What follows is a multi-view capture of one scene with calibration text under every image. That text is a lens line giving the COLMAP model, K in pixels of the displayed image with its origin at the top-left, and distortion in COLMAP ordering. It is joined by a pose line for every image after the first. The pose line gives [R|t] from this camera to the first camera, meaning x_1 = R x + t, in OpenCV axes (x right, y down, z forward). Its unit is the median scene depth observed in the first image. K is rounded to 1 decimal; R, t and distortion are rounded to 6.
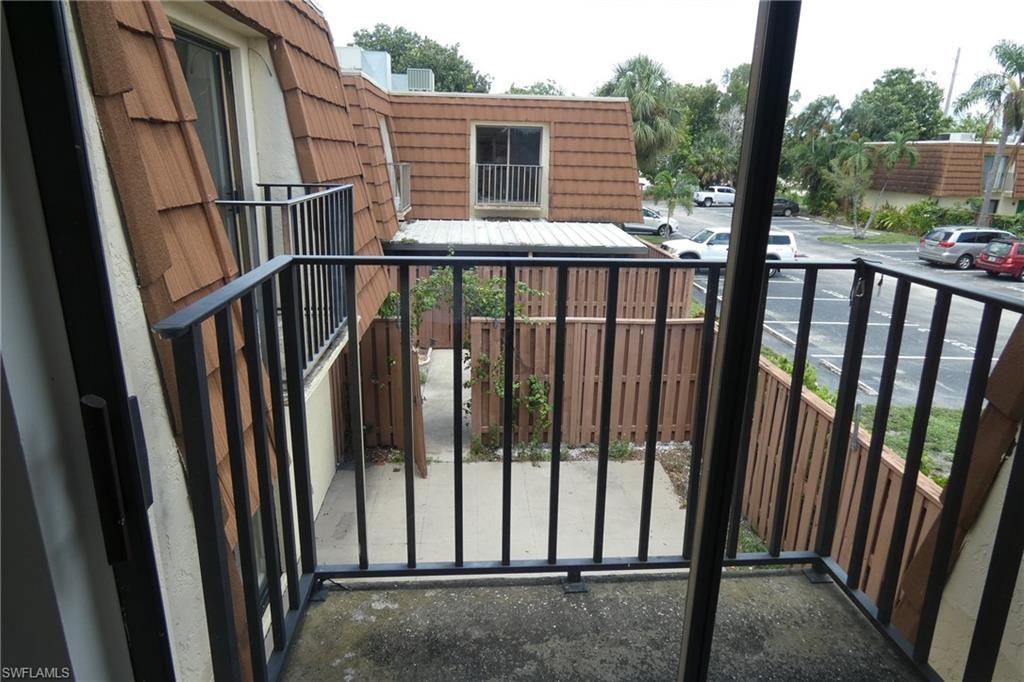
lens RADIAL K [[614.0, 0, 512.0], [0, 614.0, 341.0], [0, 0, 1]] dist [-0.001390, 0.001259]
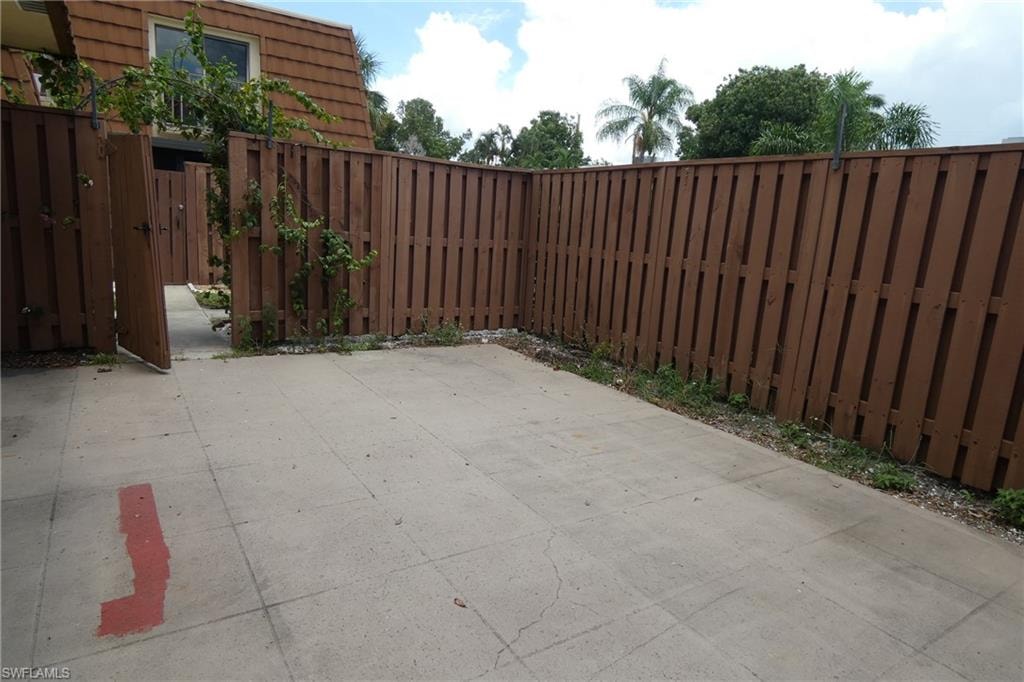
lens RADIAL K [[614.0, 0, 512.0], [0, 614.0, 341.0], [0, 0, 1]] dist [-0.001390, 0.001259]
pose [[0.867368, -0.051888, 0.494956, -0.072140], [0.093927, 0.993744, -0.060421, 0.129382], [-0.488724, 0.098897, 0.866815, 0.163885]]
